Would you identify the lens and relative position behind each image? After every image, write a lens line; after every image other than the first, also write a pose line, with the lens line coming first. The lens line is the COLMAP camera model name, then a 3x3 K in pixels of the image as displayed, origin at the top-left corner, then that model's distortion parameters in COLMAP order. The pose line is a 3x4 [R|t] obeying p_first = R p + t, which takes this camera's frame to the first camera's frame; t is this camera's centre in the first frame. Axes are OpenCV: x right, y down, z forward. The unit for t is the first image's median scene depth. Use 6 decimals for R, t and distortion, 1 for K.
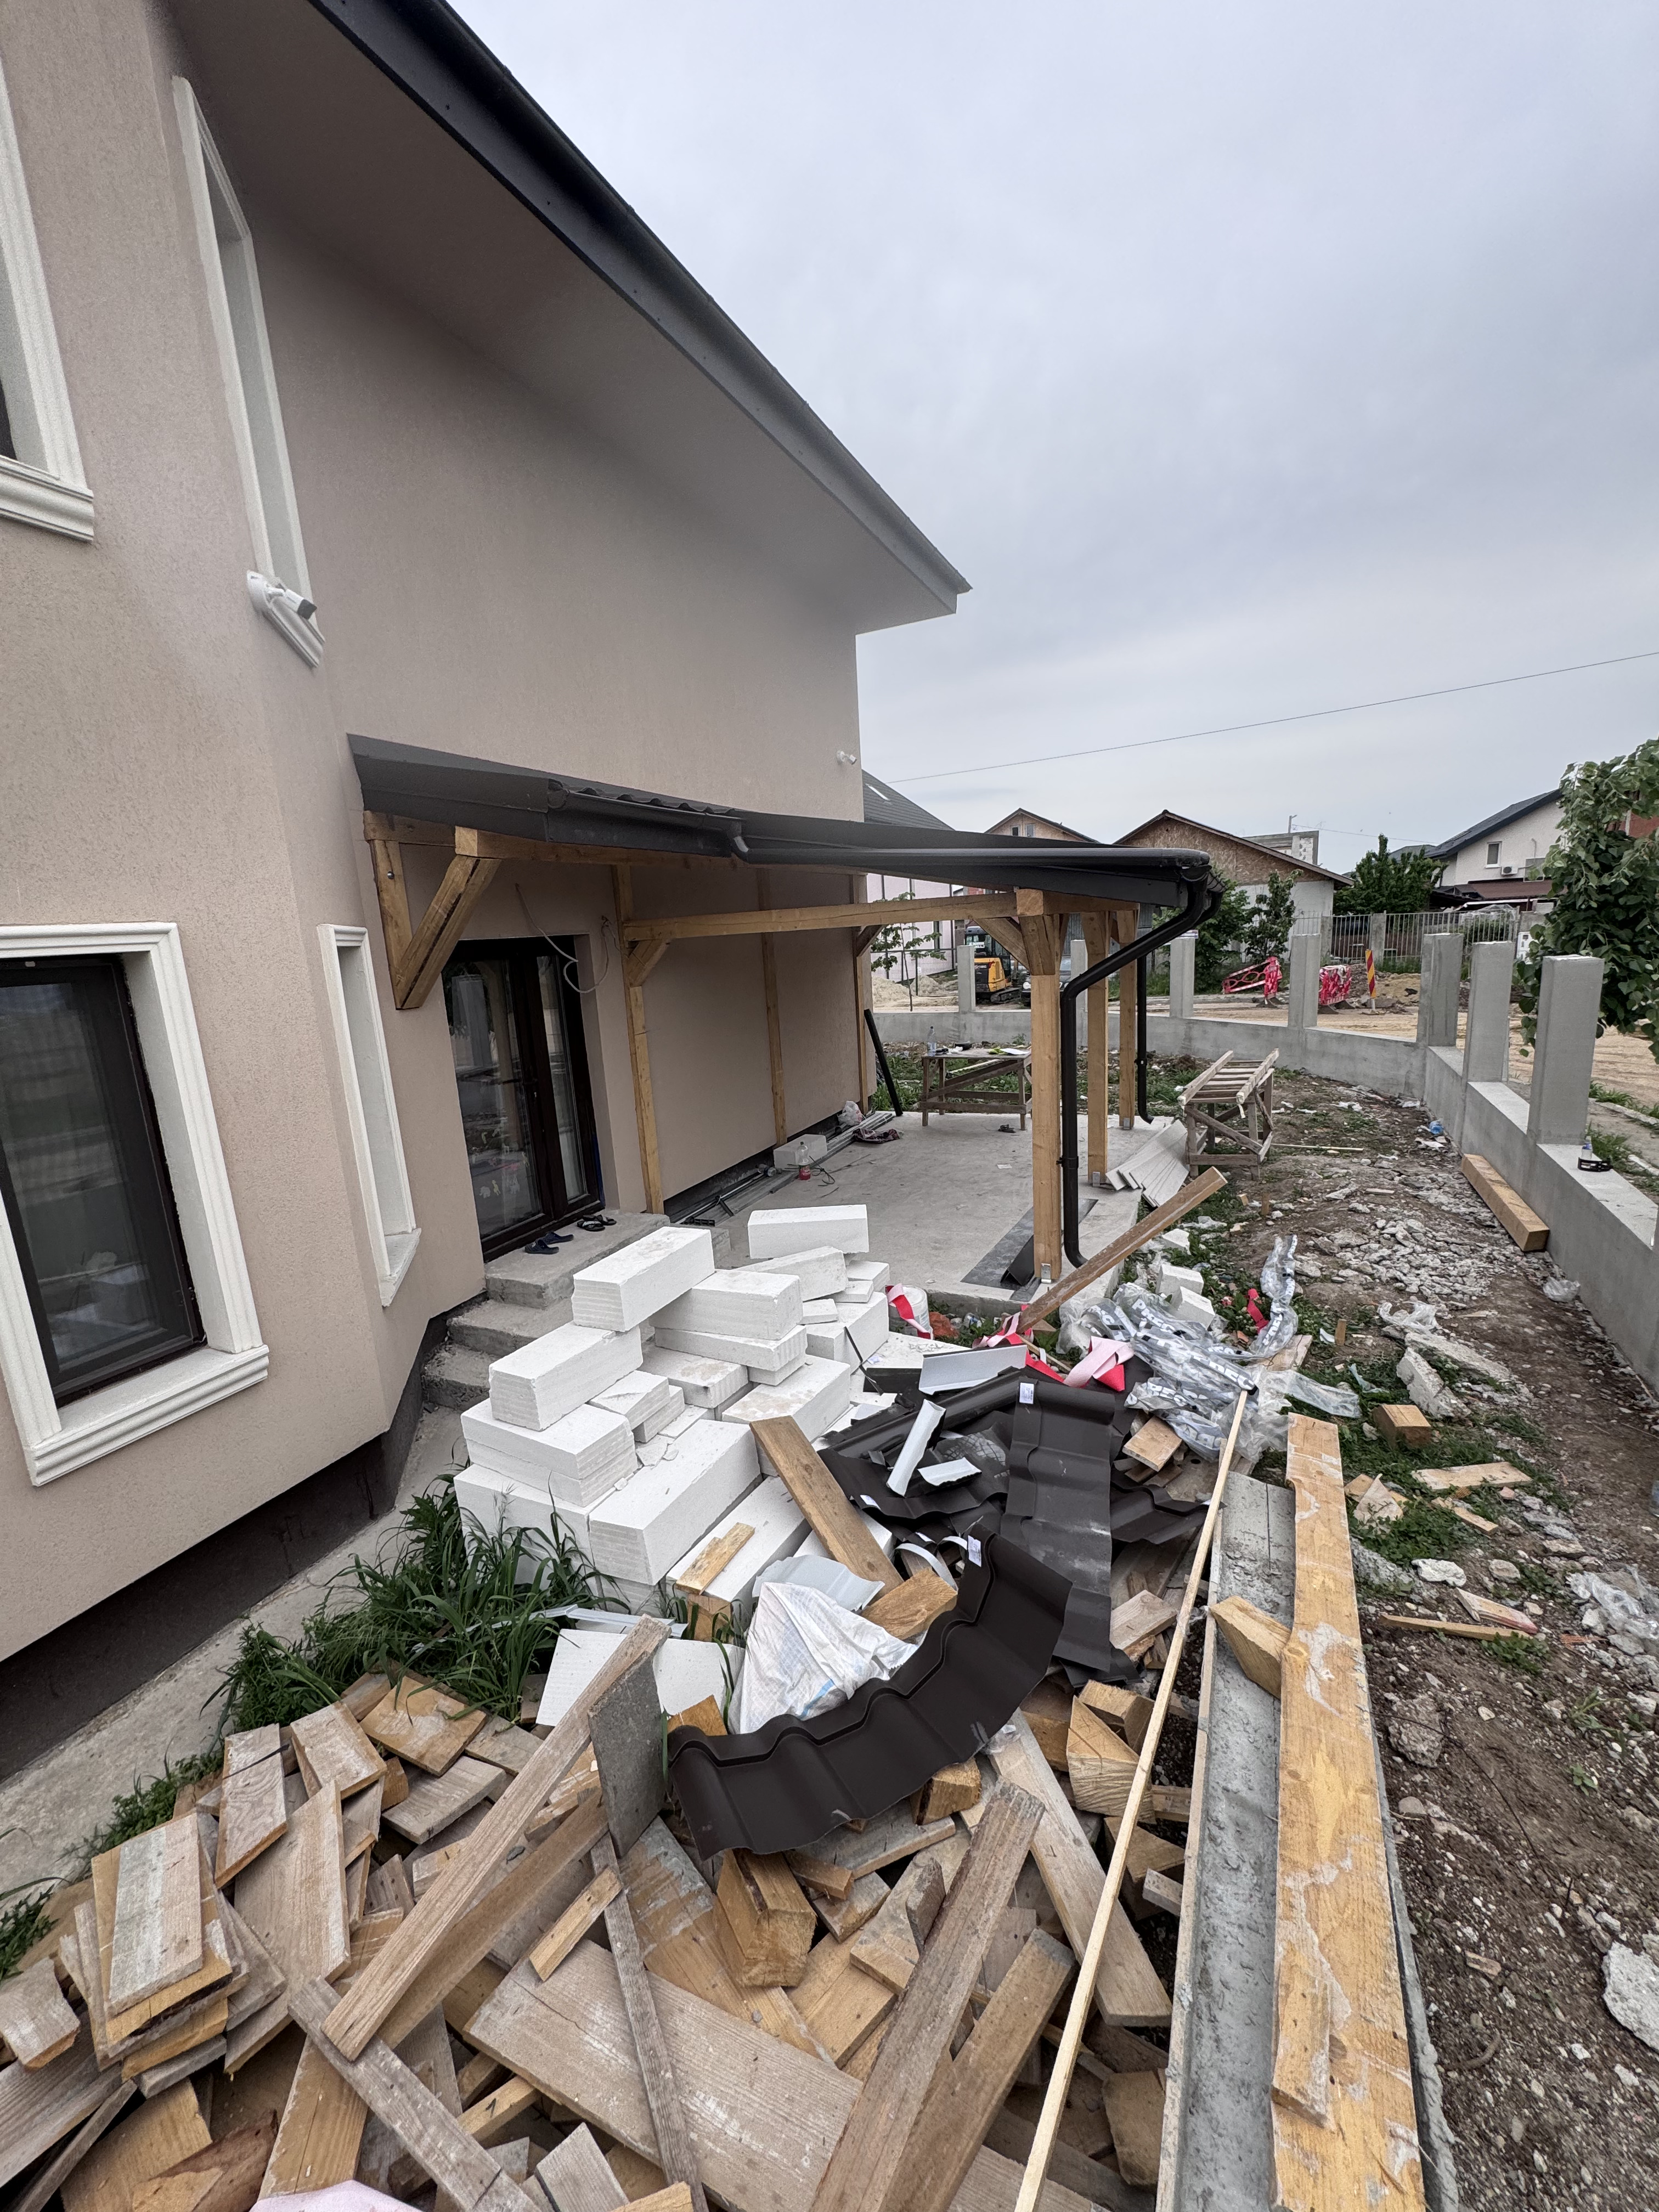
lens RADIAL K [[880.6, 0, 826.7], [0, 880.6, 1103.2], [0, 0, 1]] dist [-0.001709, -0.000161]
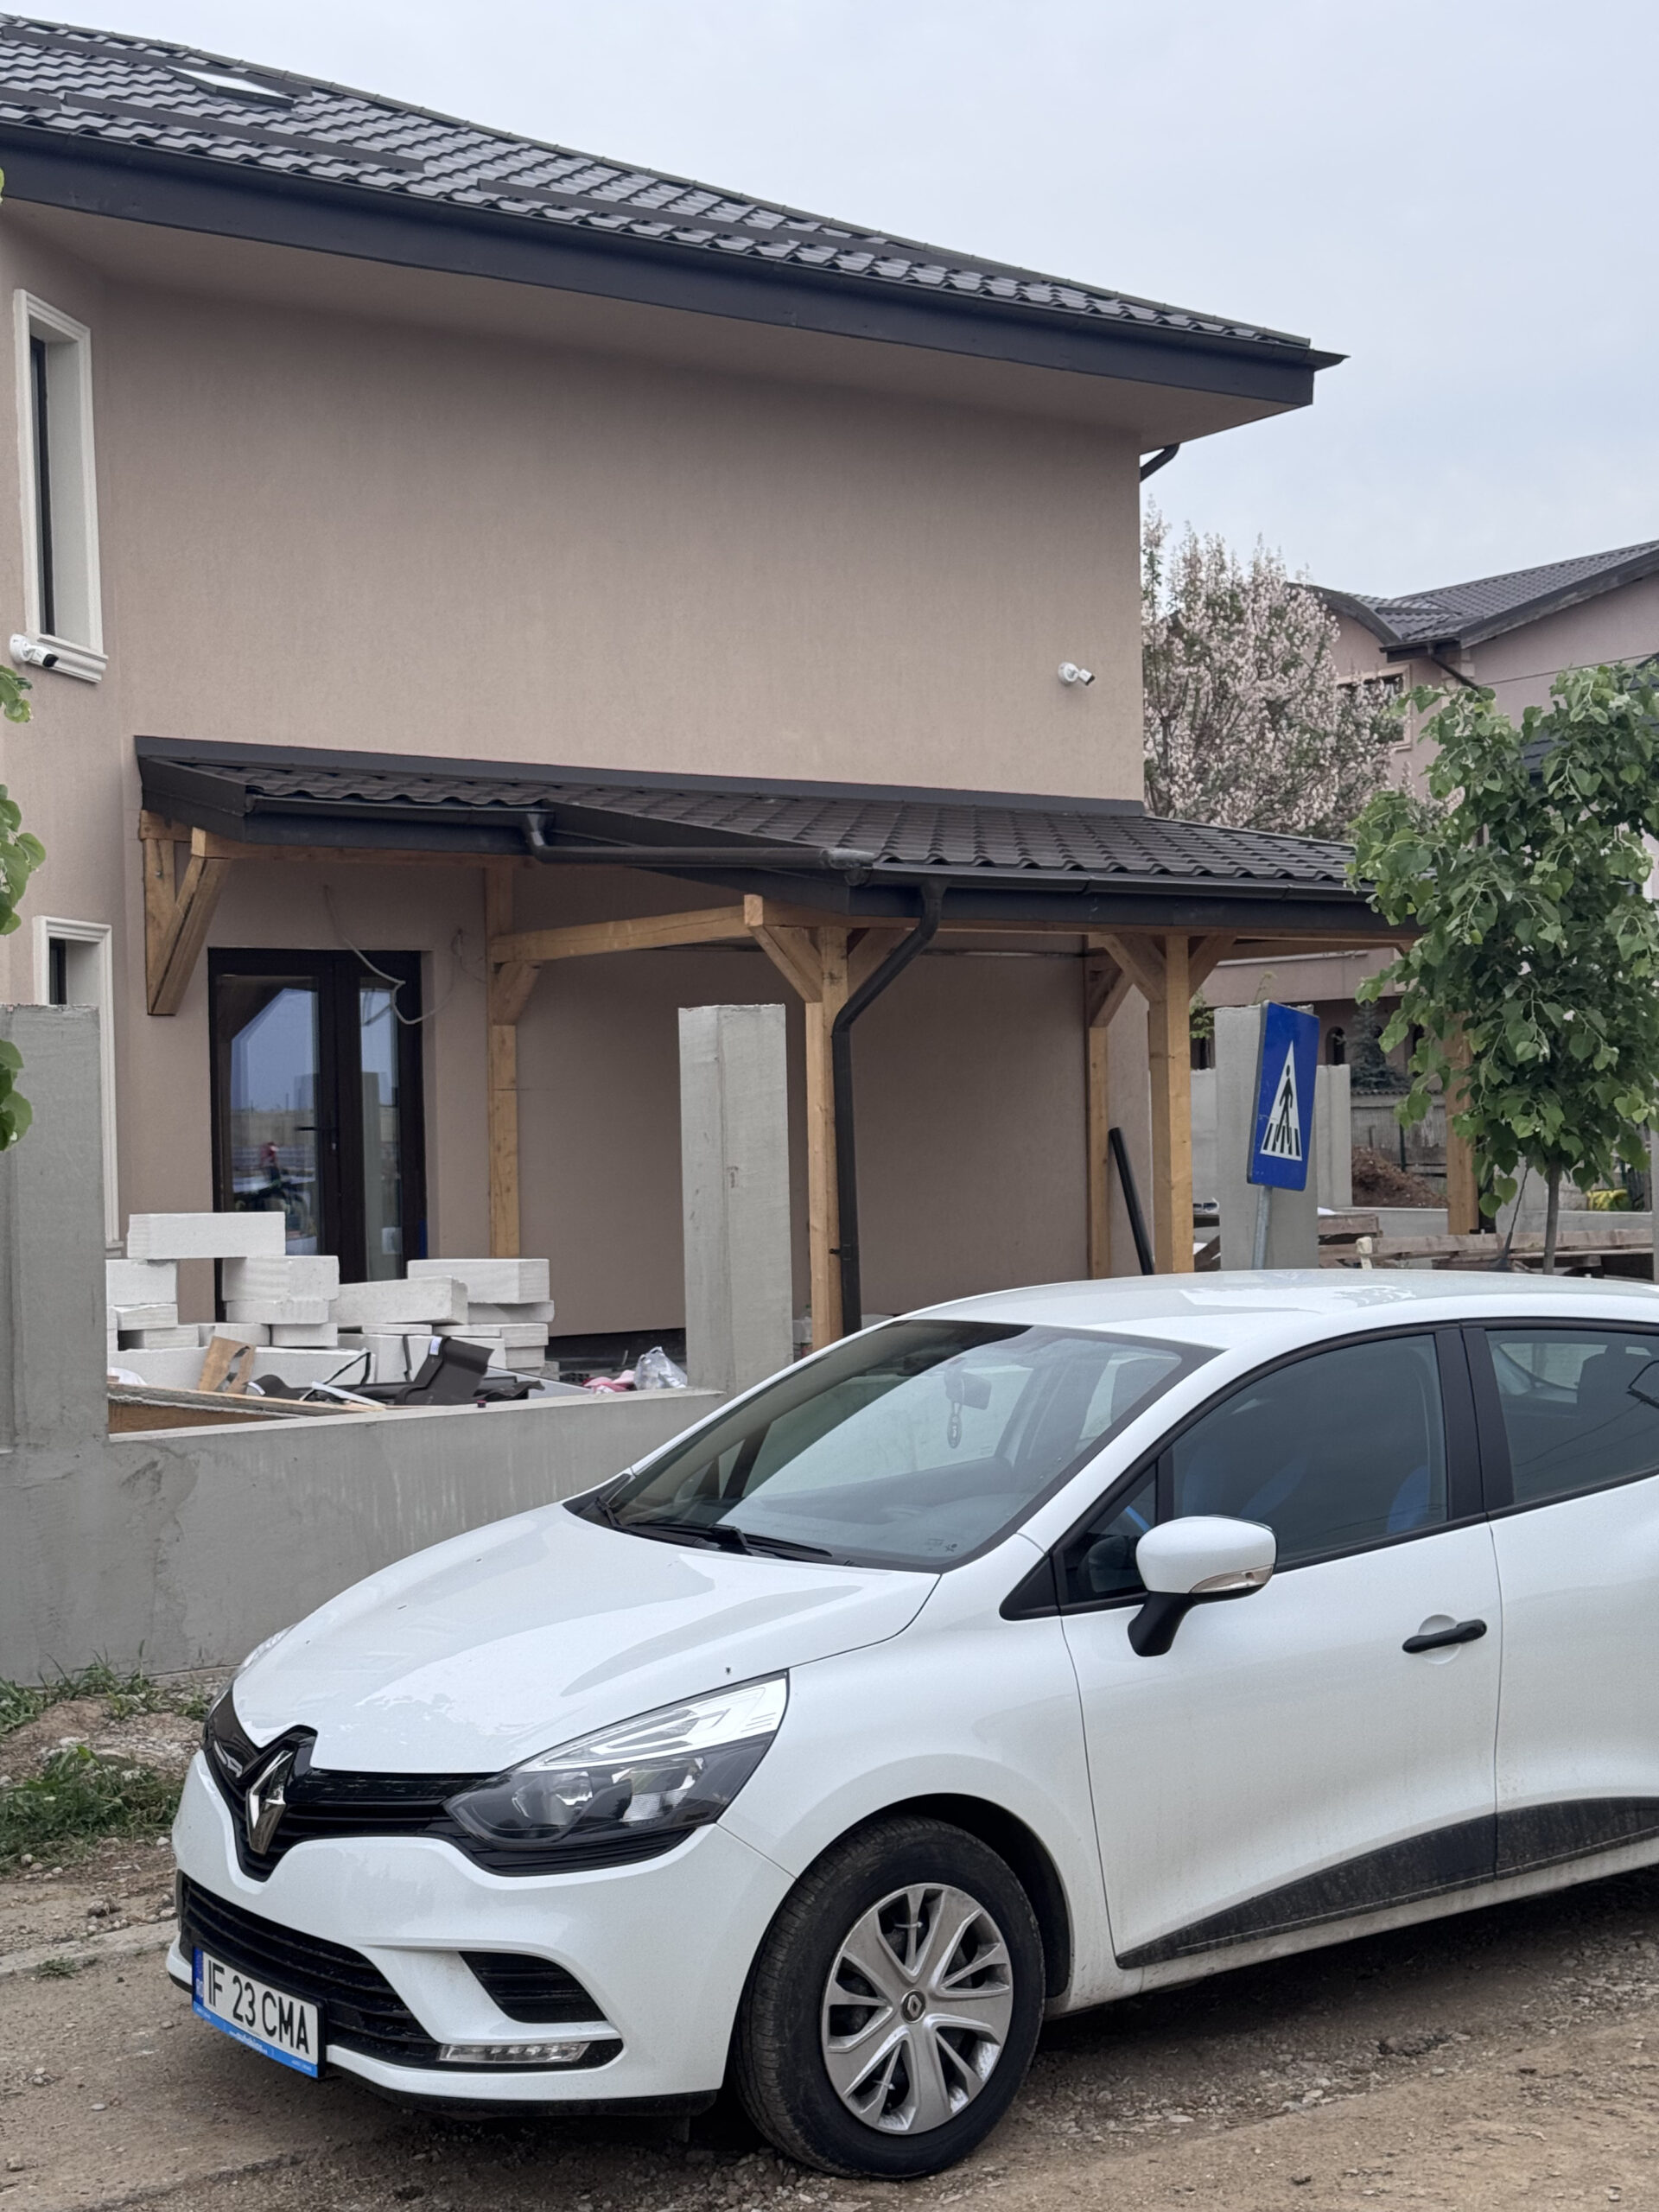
lens RADIAL K [[3064.9, 0, 777.5], [0, 3064.9, 1138.0], [0, 0, 1]] dist [0.073871, 0.000000]
pose [[0.864694, 0.045236, -0.500258, 1.475924], [-0.128983, 0.982538, -0.134100, 0.319271], [0.485456, 0.180481, 0.855429, -1.233226]]
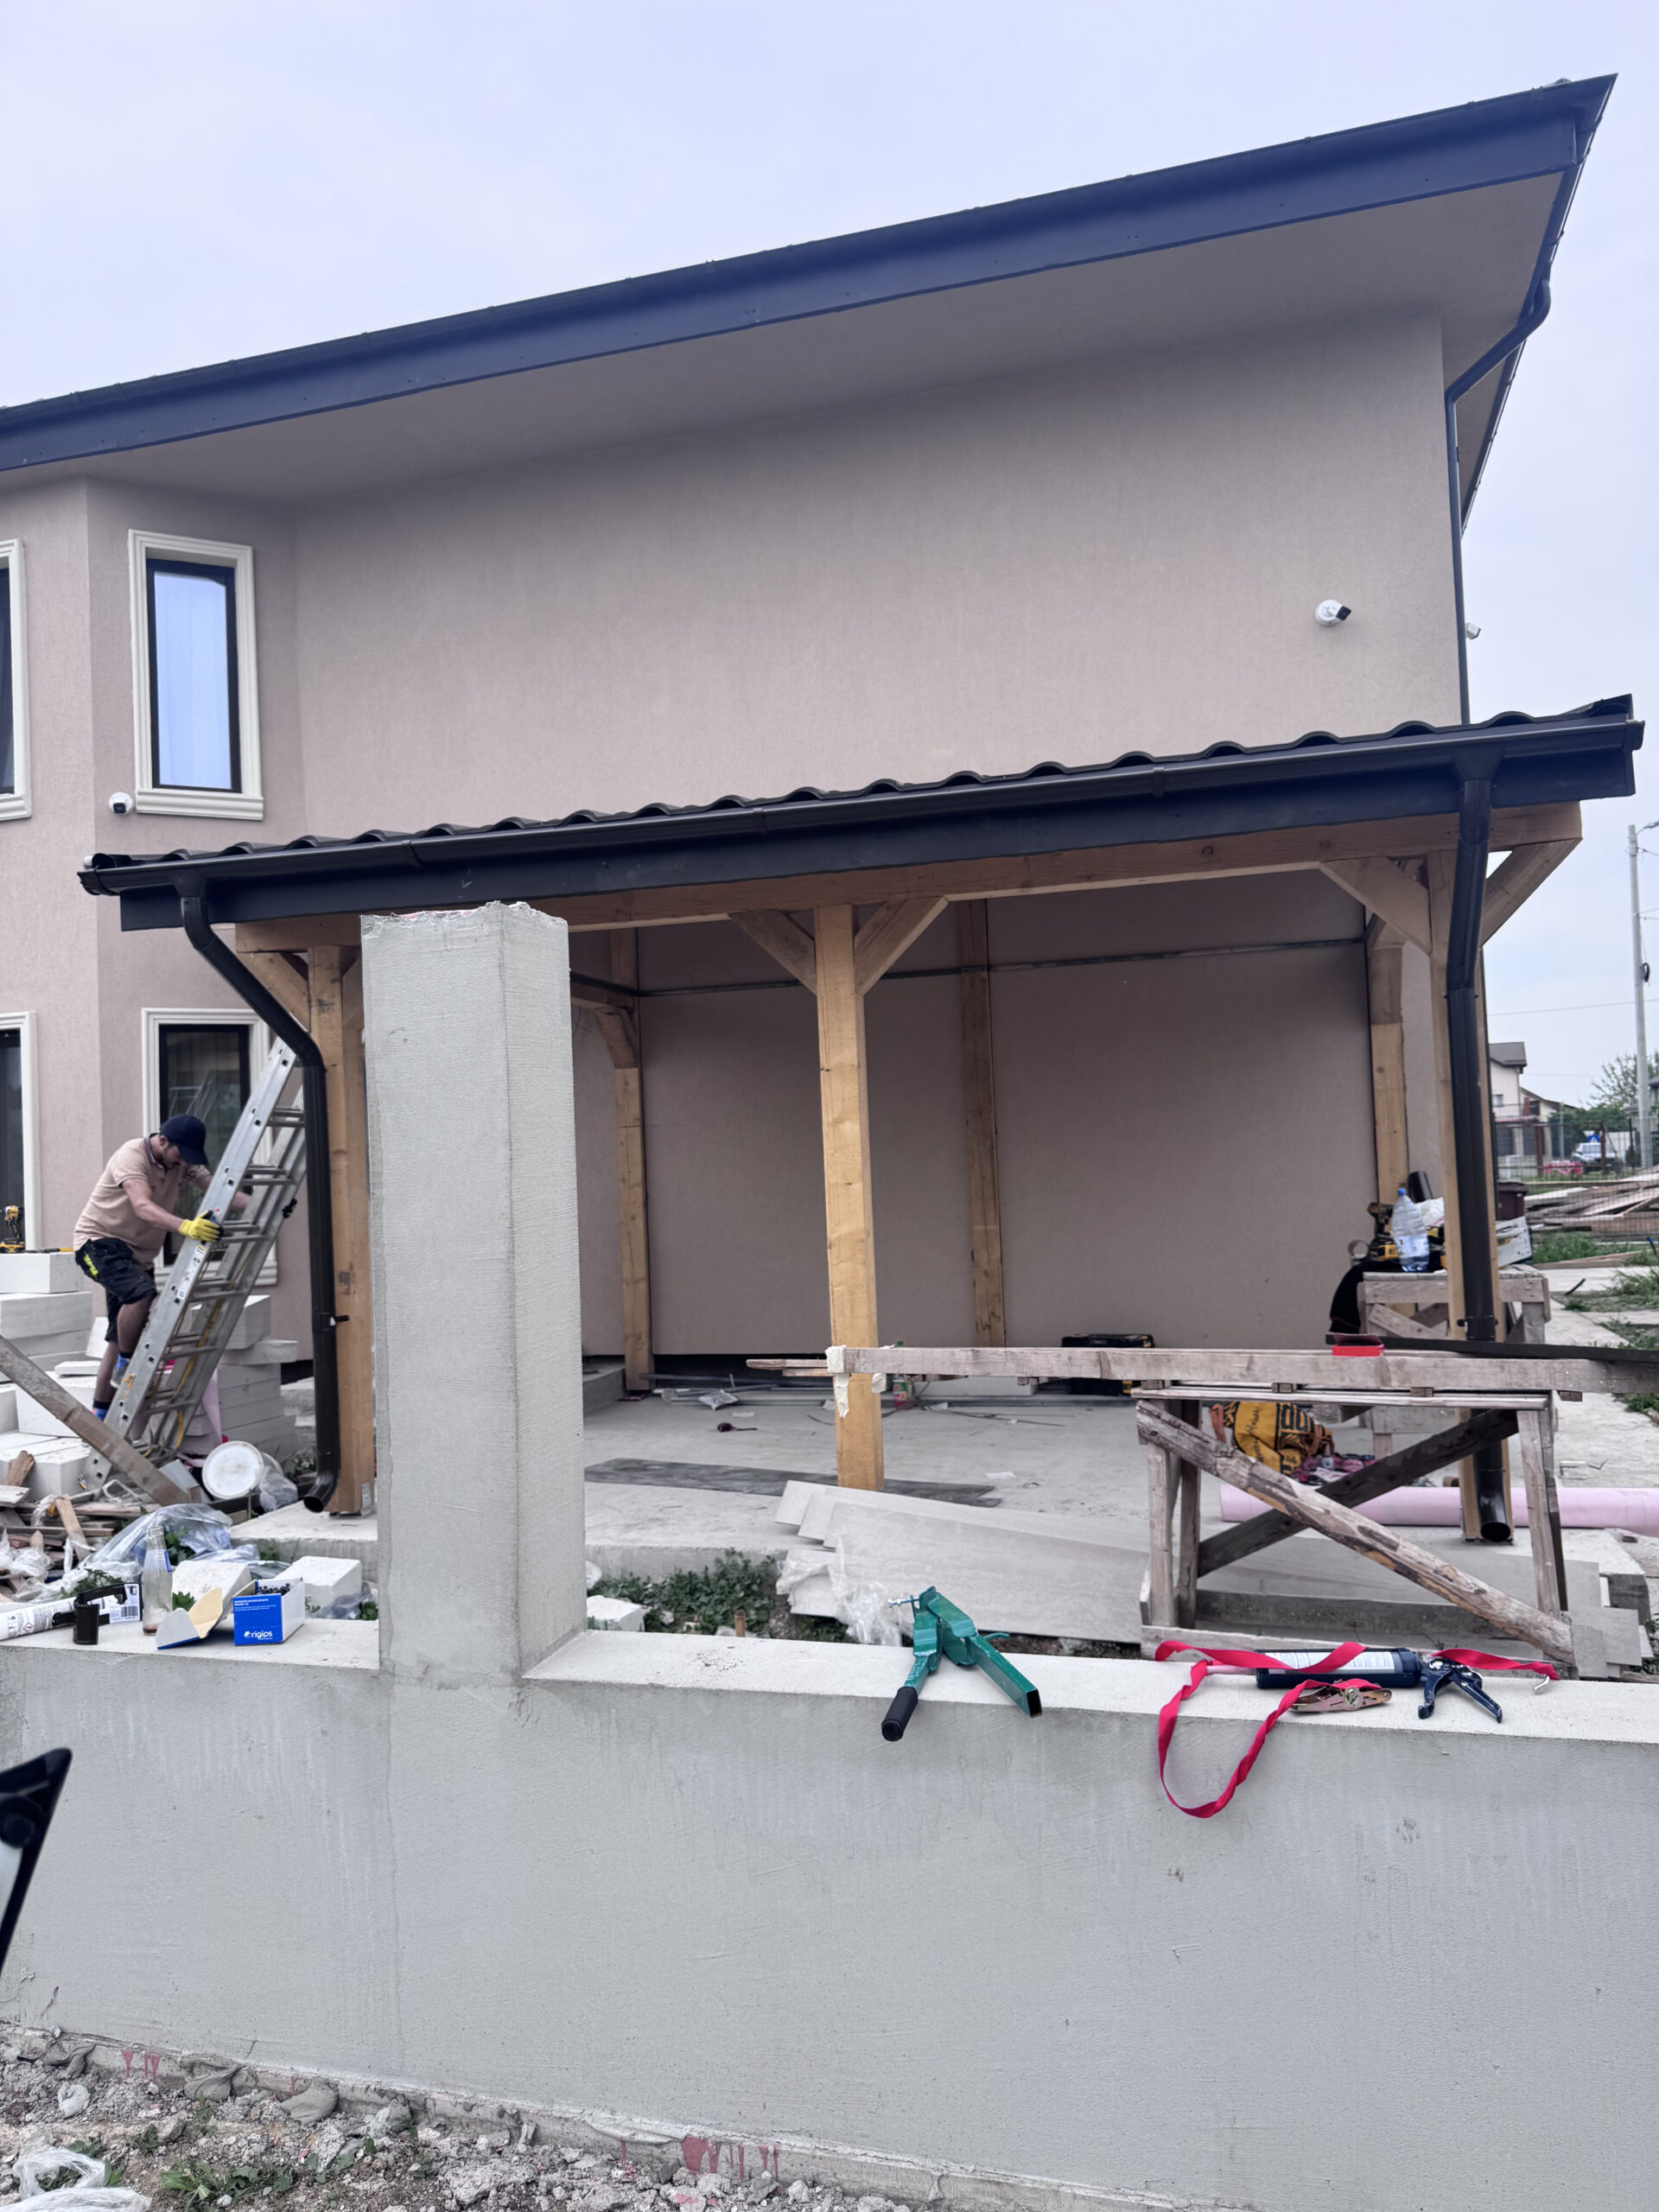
lens RADIAL K [[1531.3, 0, 824.8], [0, 1531.3, 1093.1], [0, 0, 1]] dist [0.087121, -0.022377]
pose [[0.164224, 0.009187, -0.986380, 1.403907], [-0.163731, 0.986339, -0.018073, -0.133306], [0.972740, 0.164469, 0.163485, 1.115482]]
